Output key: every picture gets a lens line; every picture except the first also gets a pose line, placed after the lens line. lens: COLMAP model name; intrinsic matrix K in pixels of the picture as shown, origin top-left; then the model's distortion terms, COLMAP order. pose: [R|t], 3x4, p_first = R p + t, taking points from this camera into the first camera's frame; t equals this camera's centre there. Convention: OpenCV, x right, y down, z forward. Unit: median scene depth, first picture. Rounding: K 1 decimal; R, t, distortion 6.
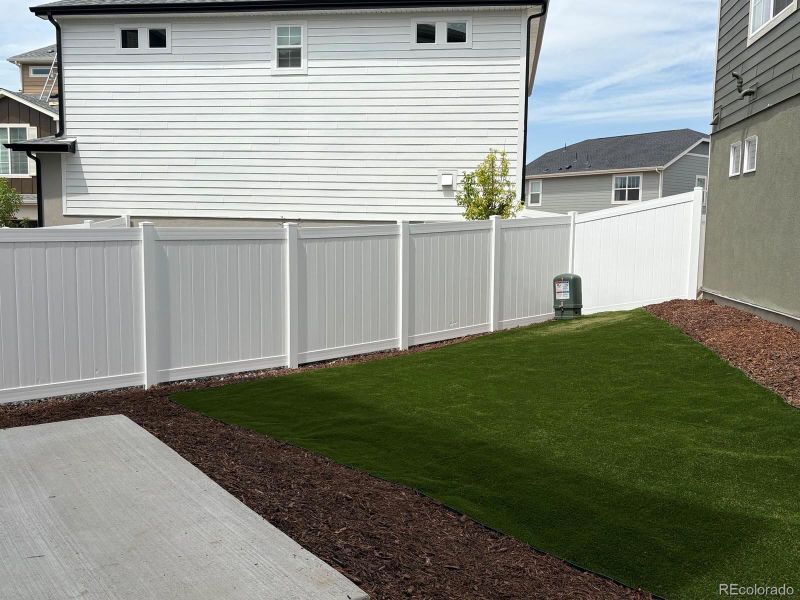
lens RADIAL K [[718.9, 0, 400.0], [0, 718.9, 300.0], [0, 0, 1]] dist [0.097097, -0.194170]
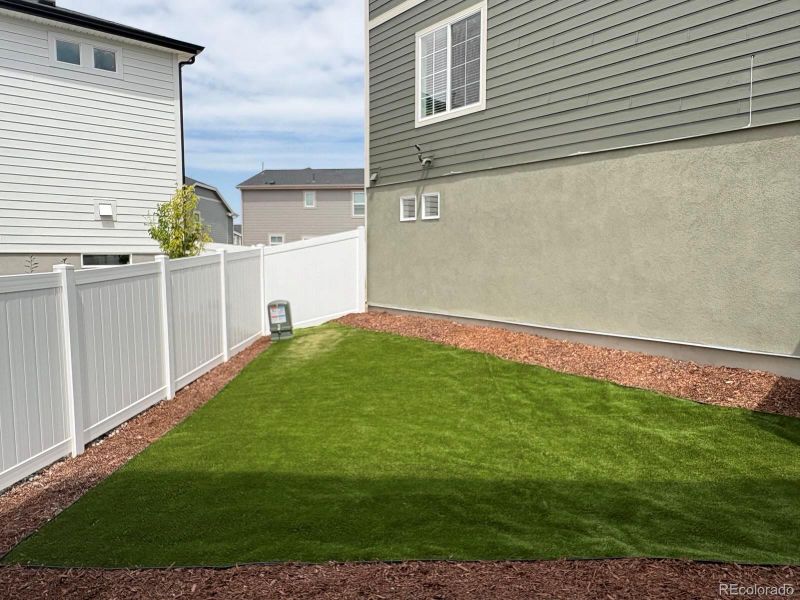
lens RADIAL K [[543.1, 0, 400.0], [0, 543.1, 300.0], [0, 0, 1]] dist [0.001630, -0.000175]
pose [[0.672323, -0.077141, 0.736228, -0.271732], [0.079722, 0.996316, 0.031592, -0.048510], [-0.735953, 0.037454, 0.675996, 0.284725]]
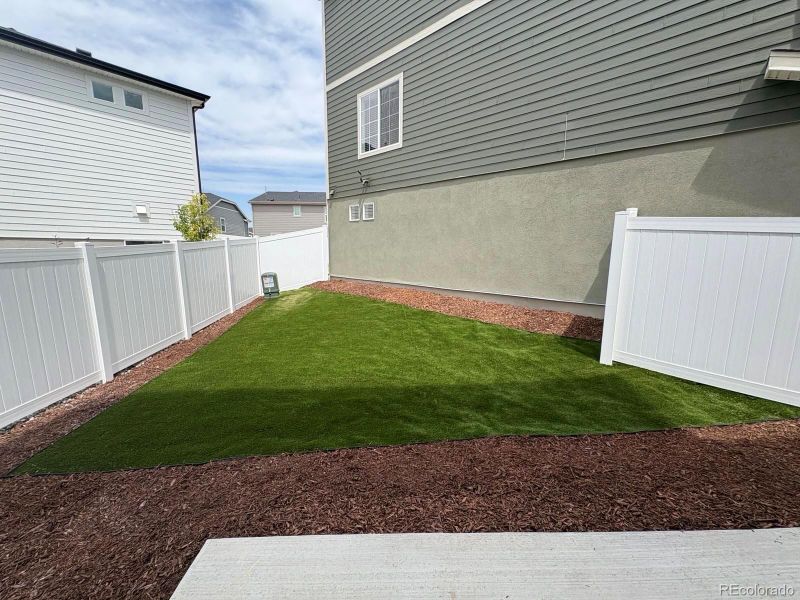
lens RADIAL K [[319.6, 0, 400.0], [0, 319.6, 300.0], [0, 0, 1]] dist [0.000435, 0.000087]
pose [[0.569438, -0.142043, 0.809669, -0.220015], [0.078792, 0.989854, 0.118240, -0.036581], [-0.818250, -0.003535, 0.574852, 0.306928]]
